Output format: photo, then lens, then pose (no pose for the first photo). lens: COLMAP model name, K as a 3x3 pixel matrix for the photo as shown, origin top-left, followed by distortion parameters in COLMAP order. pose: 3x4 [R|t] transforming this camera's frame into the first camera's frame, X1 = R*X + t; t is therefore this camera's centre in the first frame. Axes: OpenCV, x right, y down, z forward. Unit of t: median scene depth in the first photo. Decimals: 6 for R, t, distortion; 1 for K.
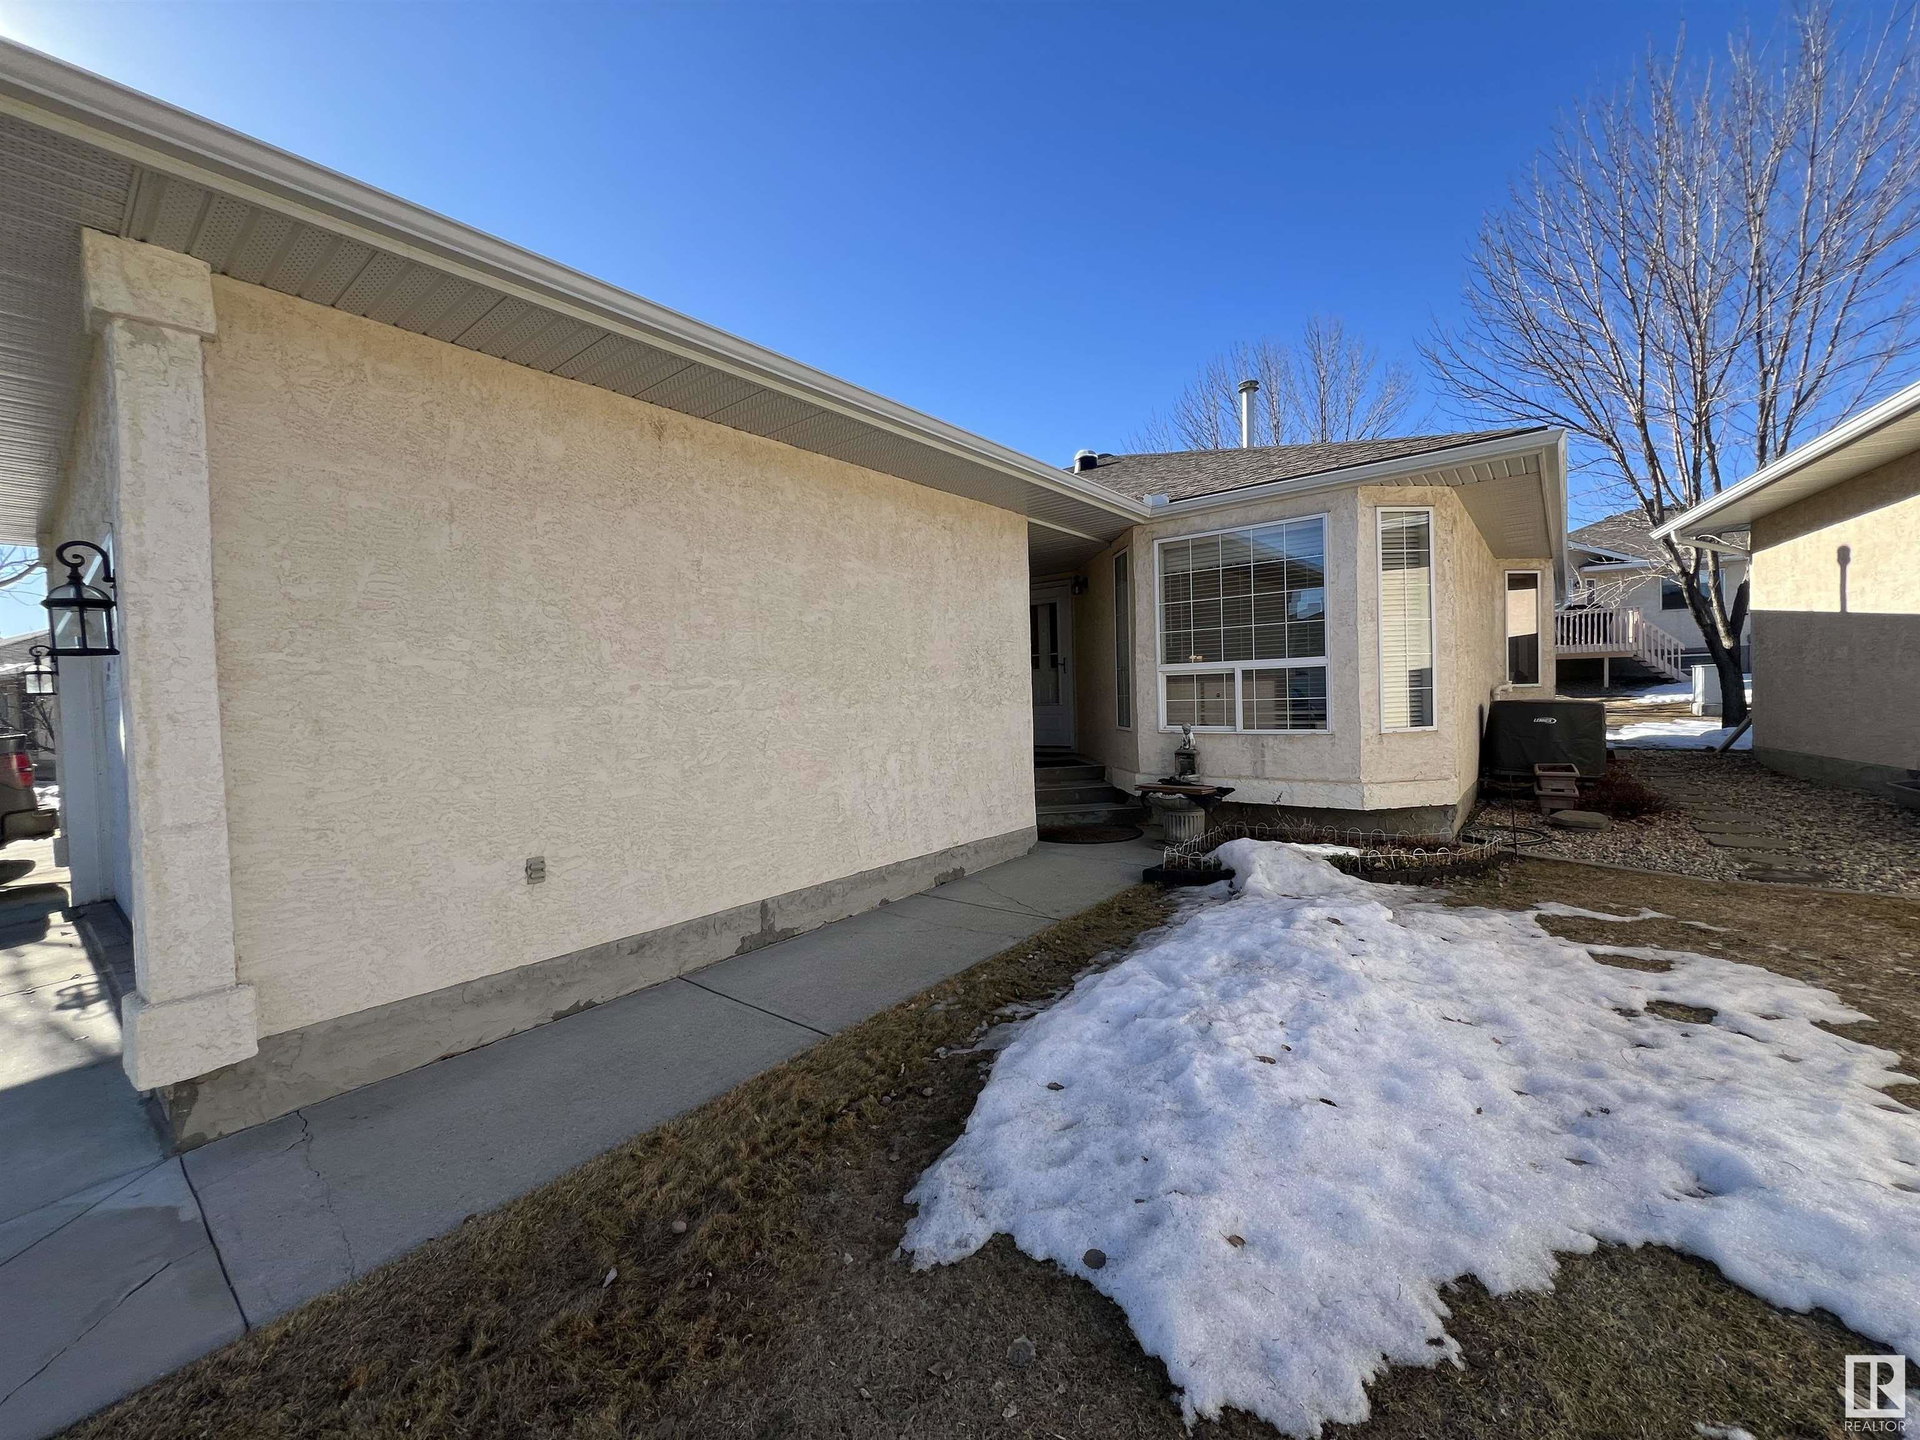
lens RADIAL K [[770.6, 0, 957.8], [0, 770.6, 715.3], [0, 0, 1]] dist [0.001787, -0.000286]
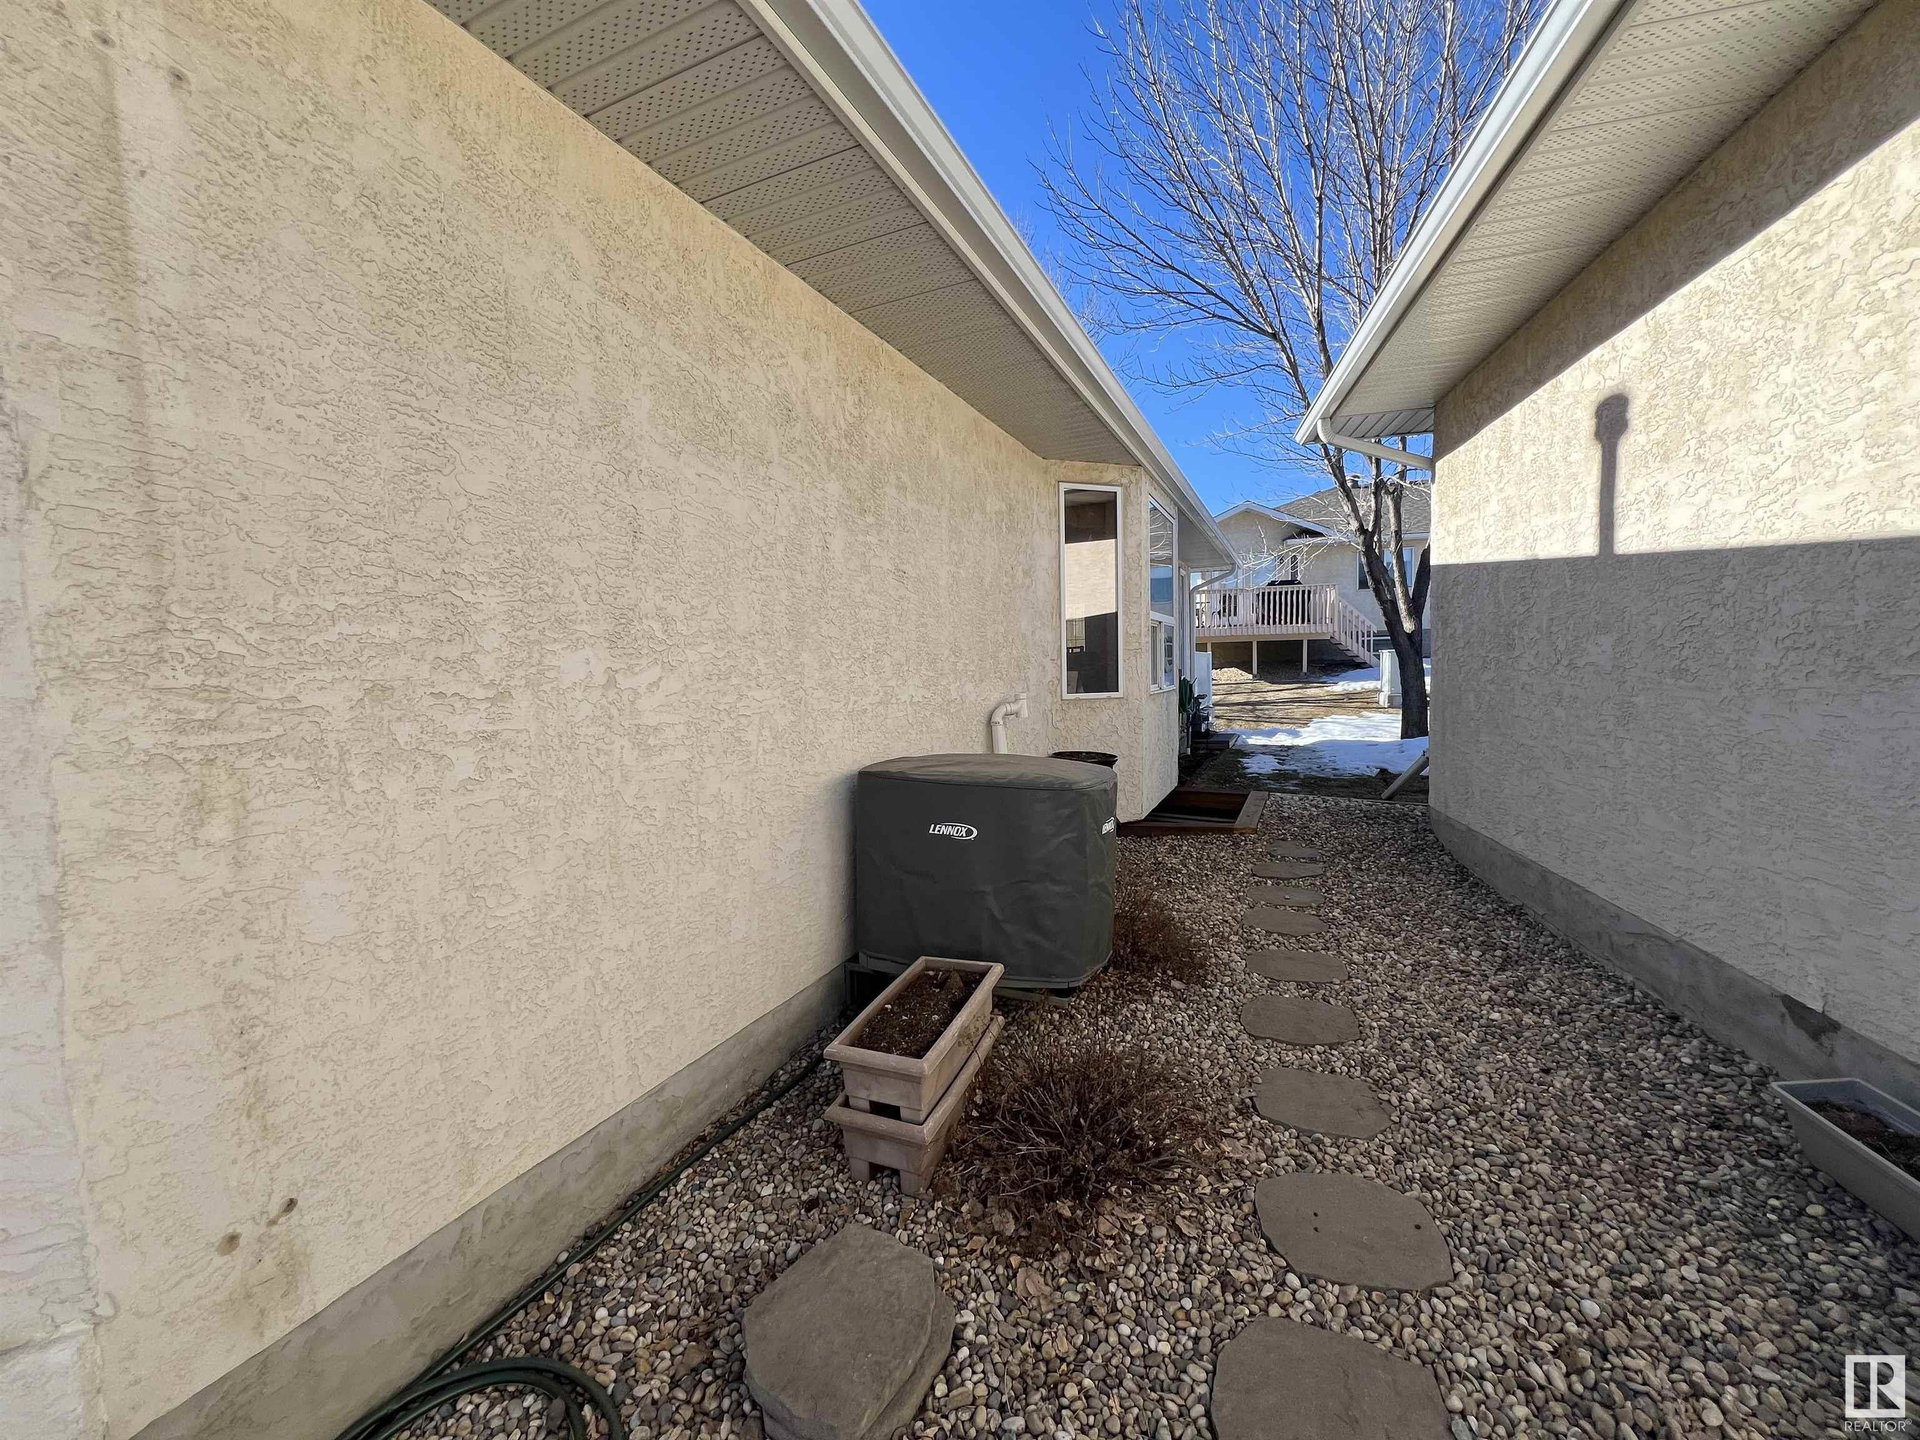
lens RADIAL K [[770.6, 0, 960.0], [0, 770.6, 719.7], [0, 0, 1]] dist [0.001787, -0.000286]
pose [[0.969545, -0.014242, 0.244501, 0.367444], [0.004258, 0.999137, 0.041315, -0.032561], [-0.244878, -0.039016, 0.968769, 0.354178]]
